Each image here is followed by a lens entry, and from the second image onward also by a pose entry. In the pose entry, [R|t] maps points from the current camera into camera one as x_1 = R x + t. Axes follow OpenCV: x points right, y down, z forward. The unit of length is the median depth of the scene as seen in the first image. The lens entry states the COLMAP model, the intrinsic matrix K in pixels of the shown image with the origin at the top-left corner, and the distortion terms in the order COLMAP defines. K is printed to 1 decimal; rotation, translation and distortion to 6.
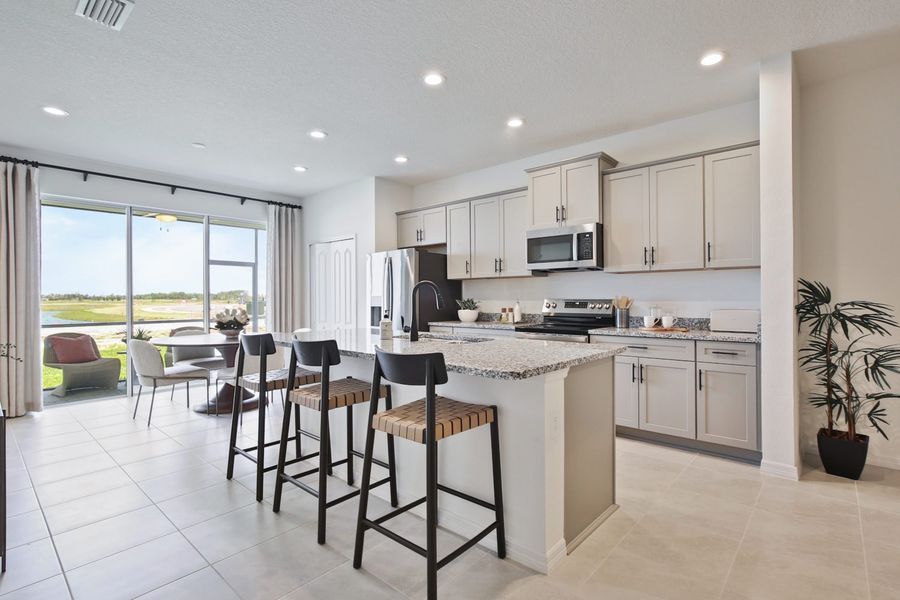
lens RADIAL K [[434.9, 0, 456.1], [0, 434.9, 302.0], [0, 0, 1]] dist [-0.010110, 0.000059]
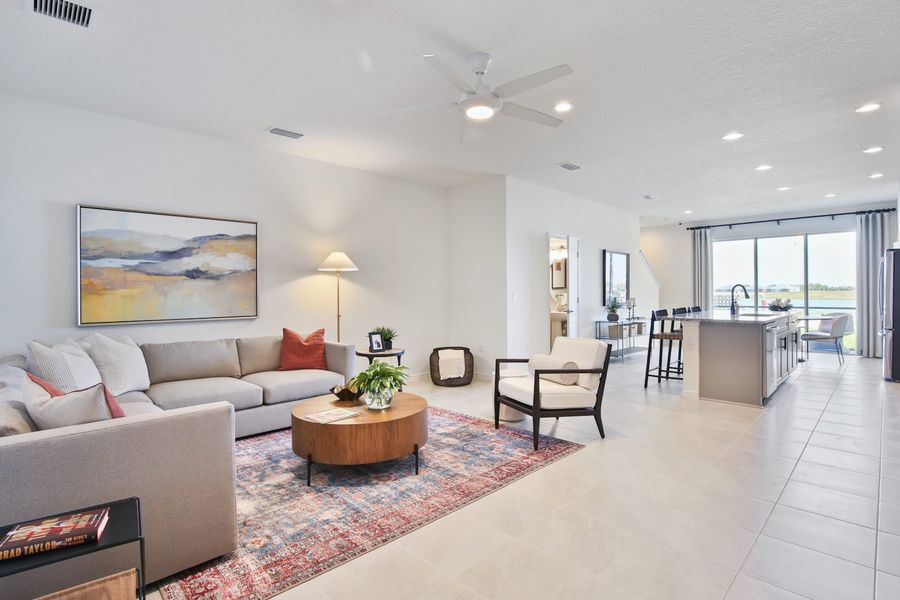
lens RADIAL K [[454.9, 0, 450.0], [0, 454.9, 300.0], [0, 0, 1]] dist [-0.003051, -0.000465]
pose [[-0.075747, 0.023184, -0.996857, 1.260310], [0.000202, 0.999730, 0.023236, -0.015350], [0.997127, 0.001559, -0.075731, -0.080463]]
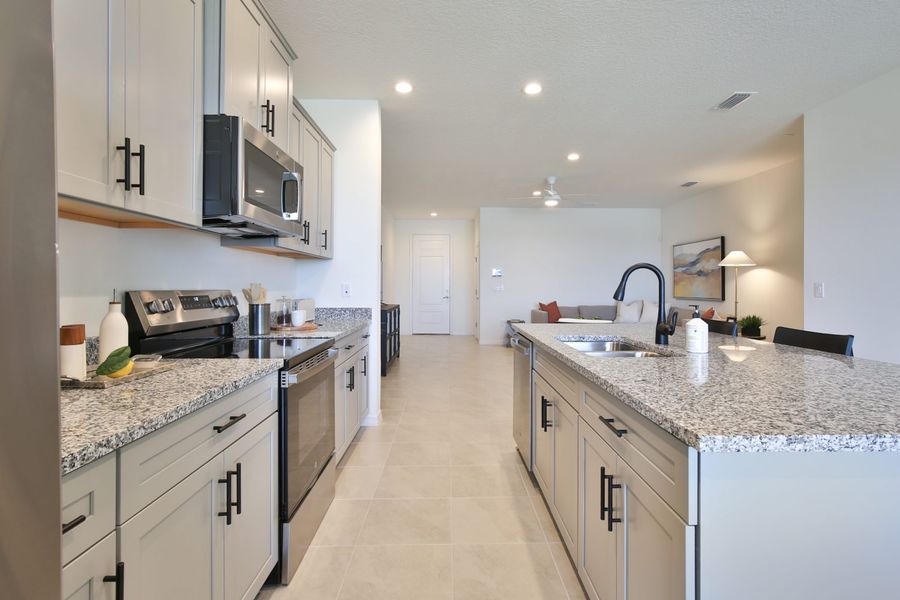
lens RADIAL K [[437.6, 0, 458.1], [0, 437.6, 286.1], [0, 0, 1]] dist [0.000473, 0.000439]
pose [[-0.675030, 0.002222, 0.737787, -0.254719], [0.006709, 0.999973, 0.003127, -0.010043], [-0.737760, 0.007060, -0.675026, 1.095712]]
